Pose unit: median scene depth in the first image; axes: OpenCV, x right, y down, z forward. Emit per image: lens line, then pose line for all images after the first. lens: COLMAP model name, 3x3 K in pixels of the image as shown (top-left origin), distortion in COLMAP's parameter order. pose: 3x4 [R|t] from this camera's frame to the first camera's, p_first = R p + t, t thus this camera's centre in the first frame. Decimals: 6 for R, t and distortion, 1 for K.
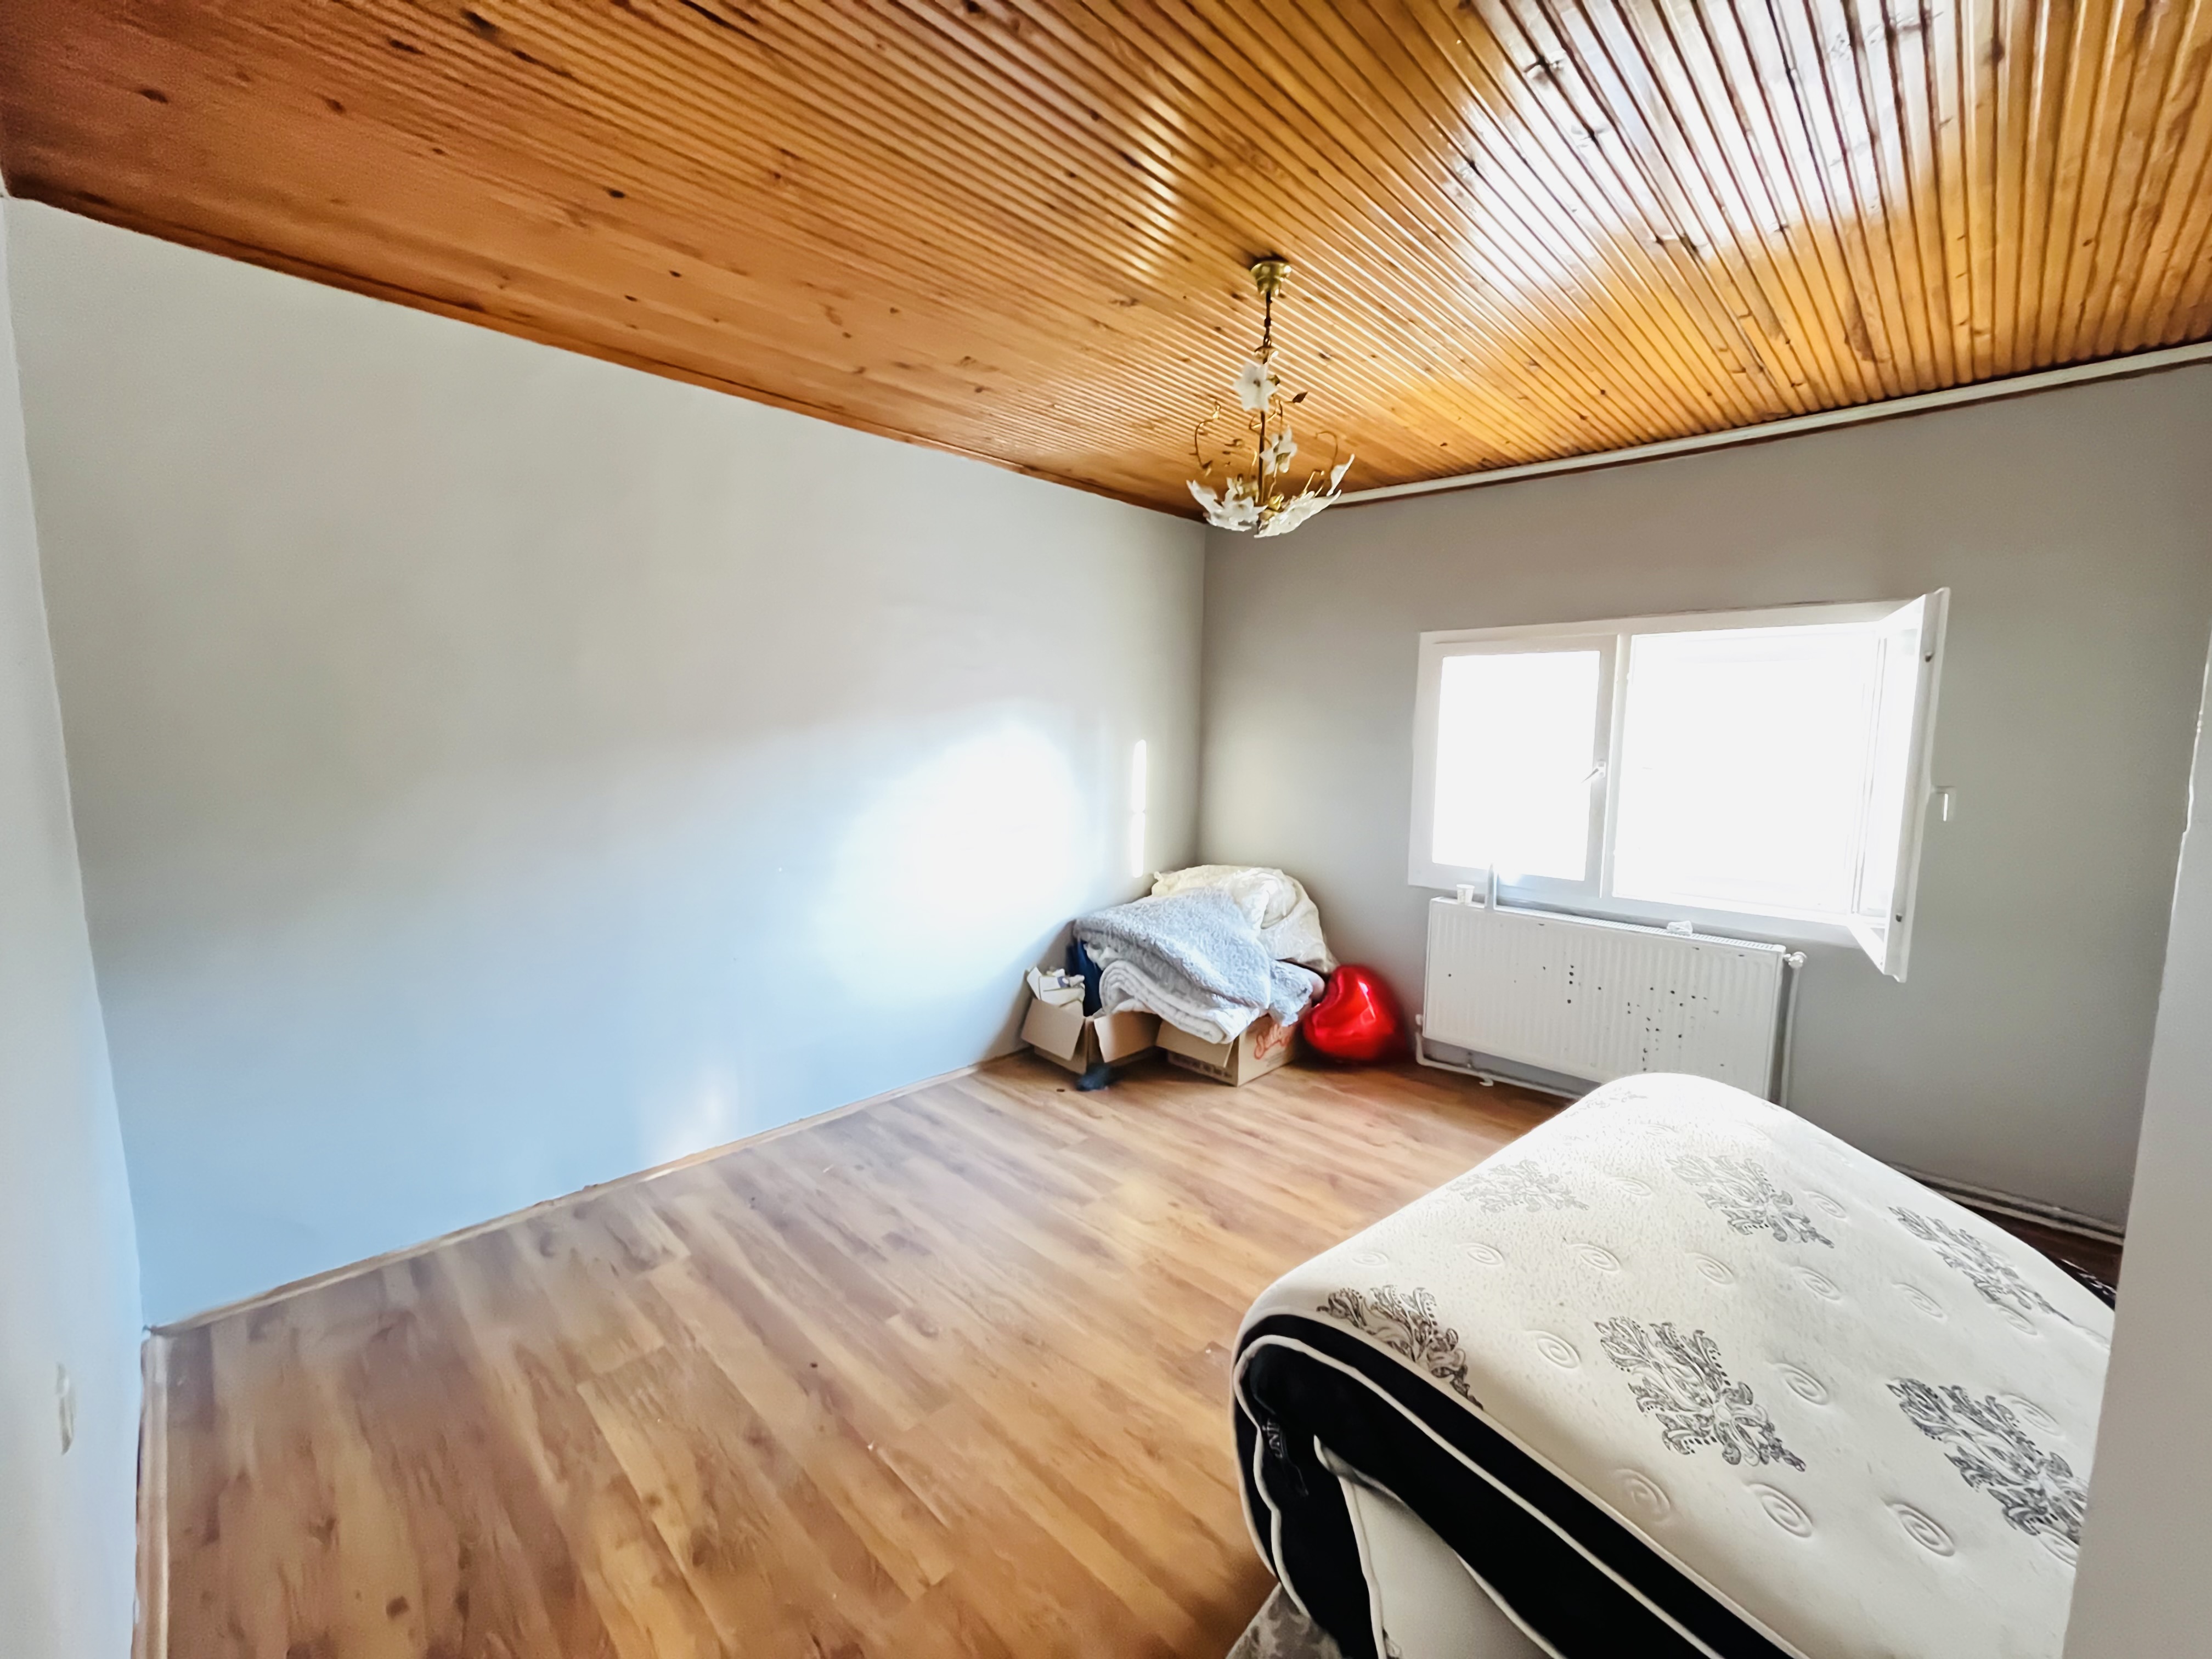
lens RADIAL K [[894.9, 0, 1100.0], [0, 894.9, 829.0], [0, 0, 1]] dist [-0.001566, 0.000084]
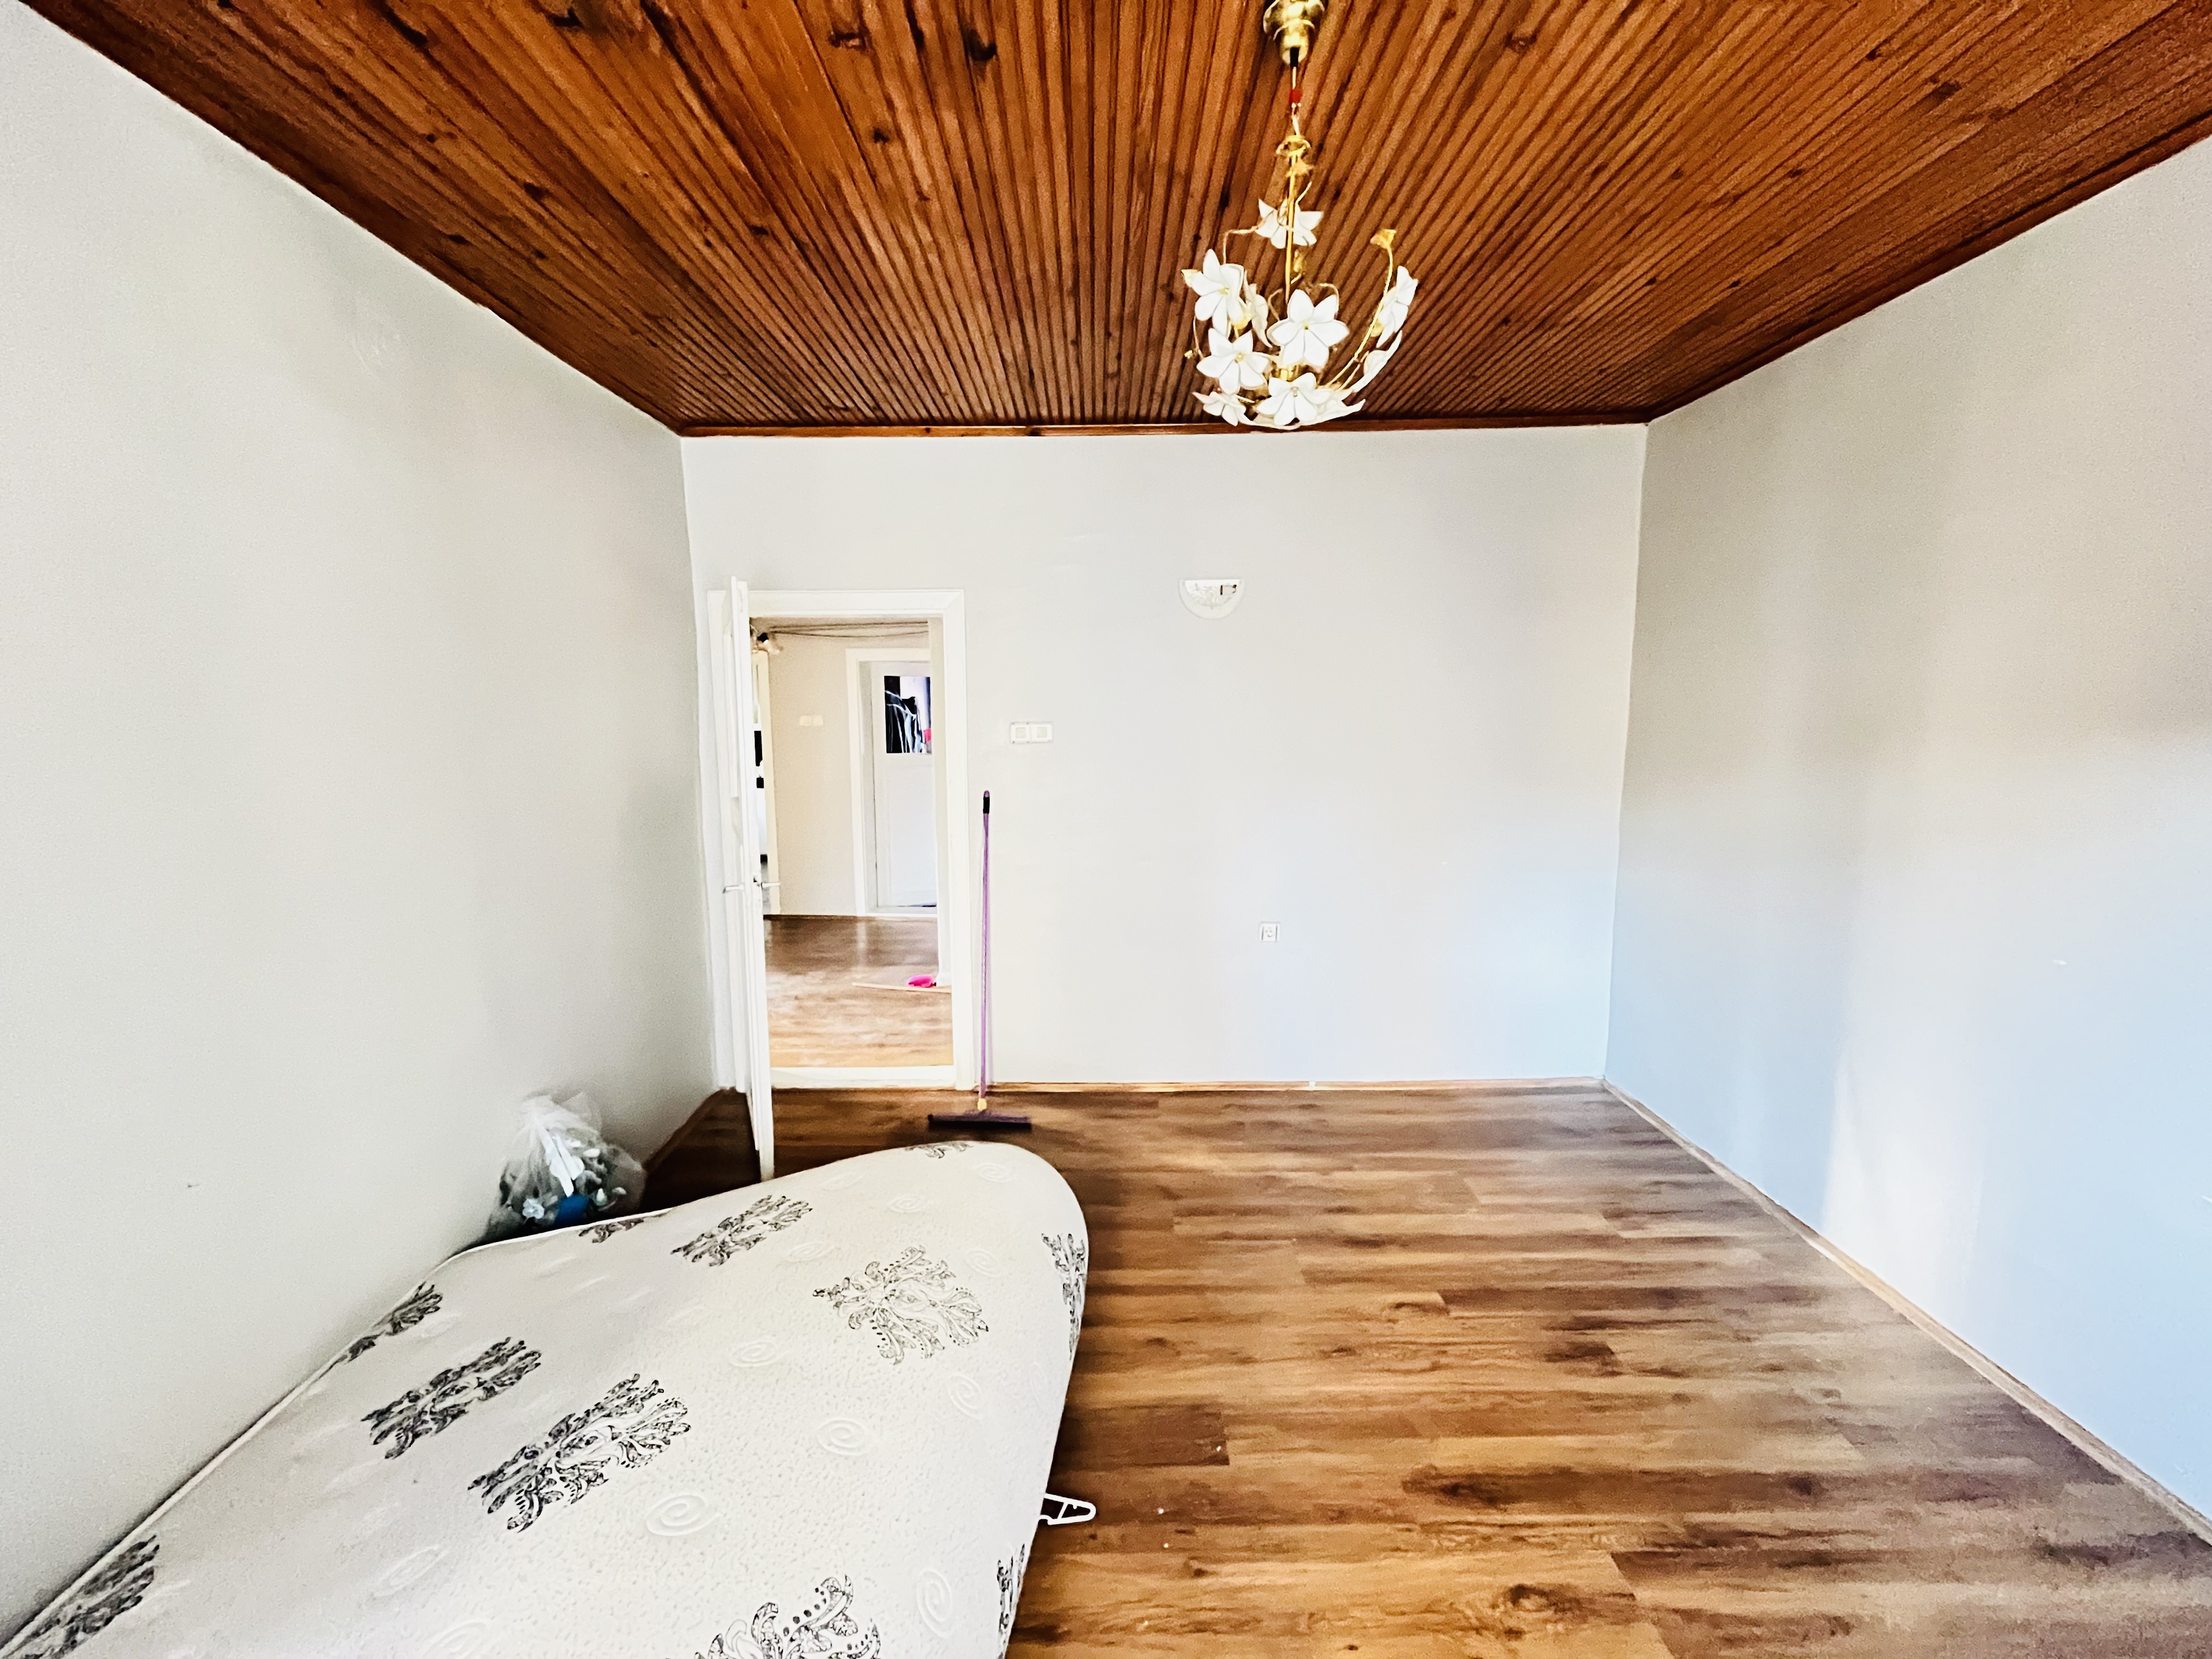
lens RADIAL K [[894.9, 0, 1099.6], [0, 894.9, 833.3], [0, 0, 1]] dist [-0.001566, 0.000084]
pose [[-0.711483, 0.084148, -0.697647, 0.550995], [-0.087932, 0.974339, 0.207198, -0.114456], [0.697180, 0.208763, -0.685826, 1.019137]]
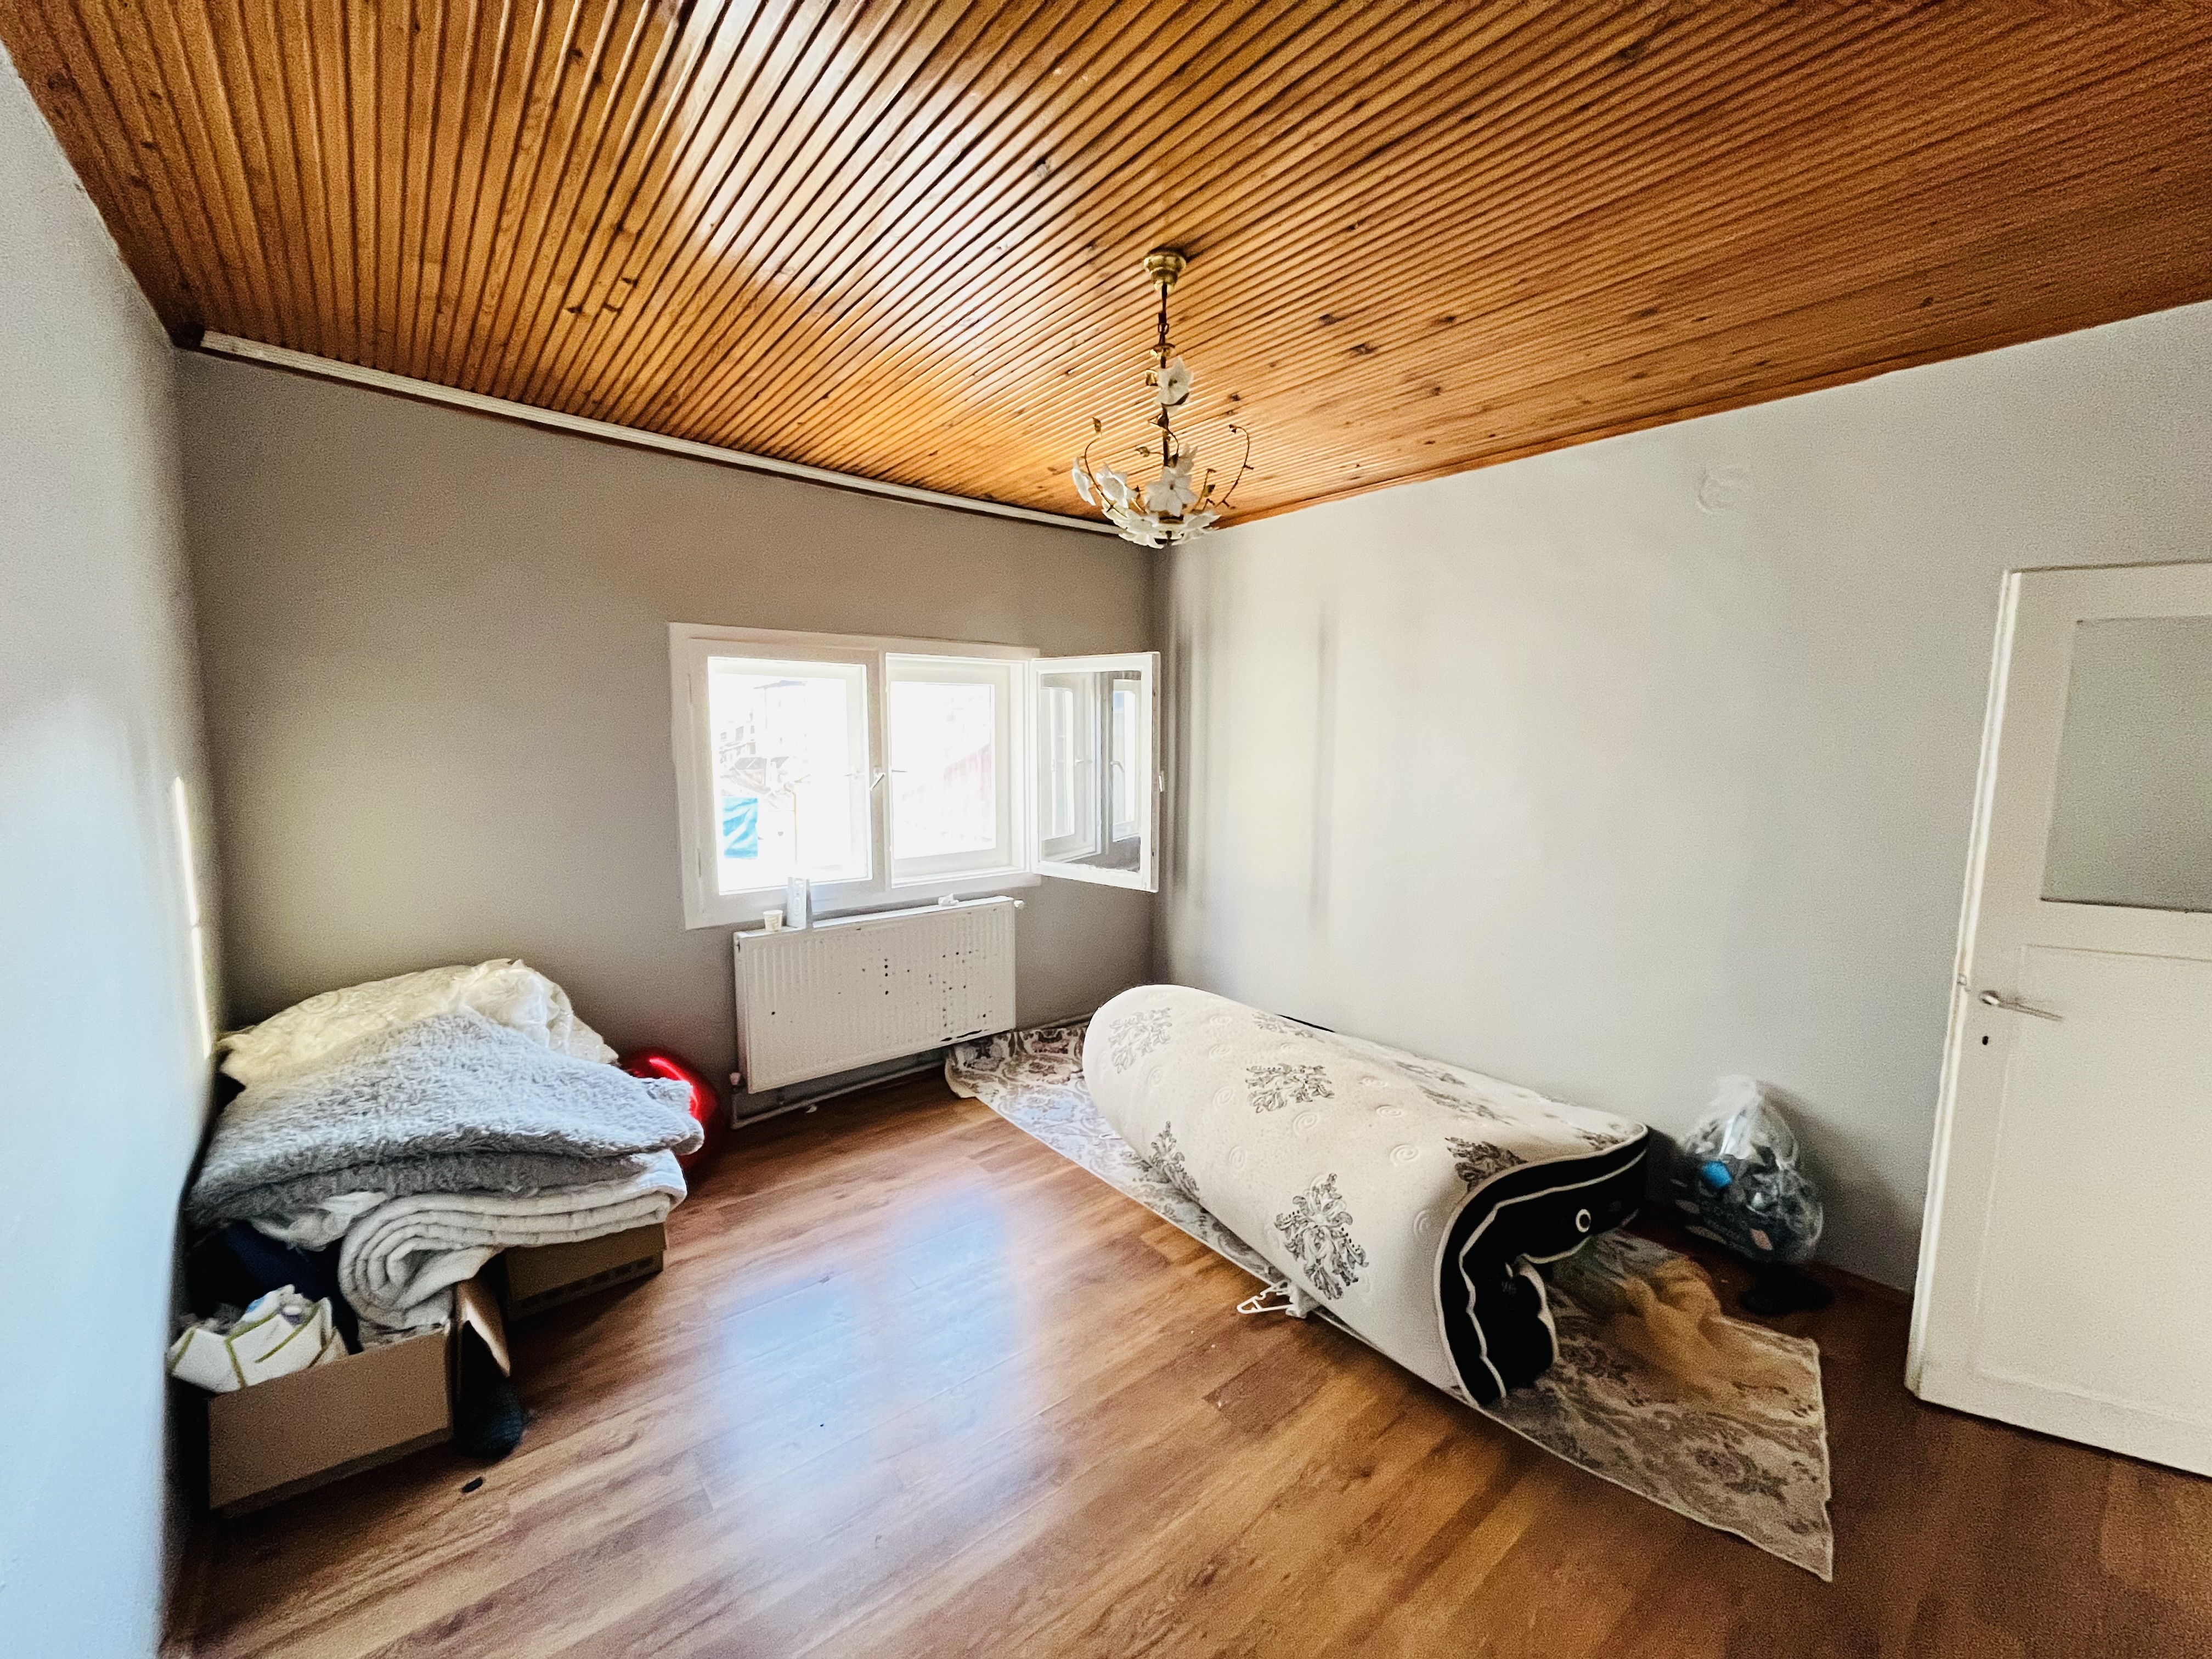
lens RADIAL K [[894.9, 0, 1103.5], [0, 894.9, 826.3], [0, 0, 1]] dist [-0.001566, 0.000084]
pose [[0.116101, -0.120178, 0.985940, -0.560469], [0.112535, 0.987853, 0.107160, -0.104713], [-0.986842, 0.098512, 0.128215, 0.691889]]
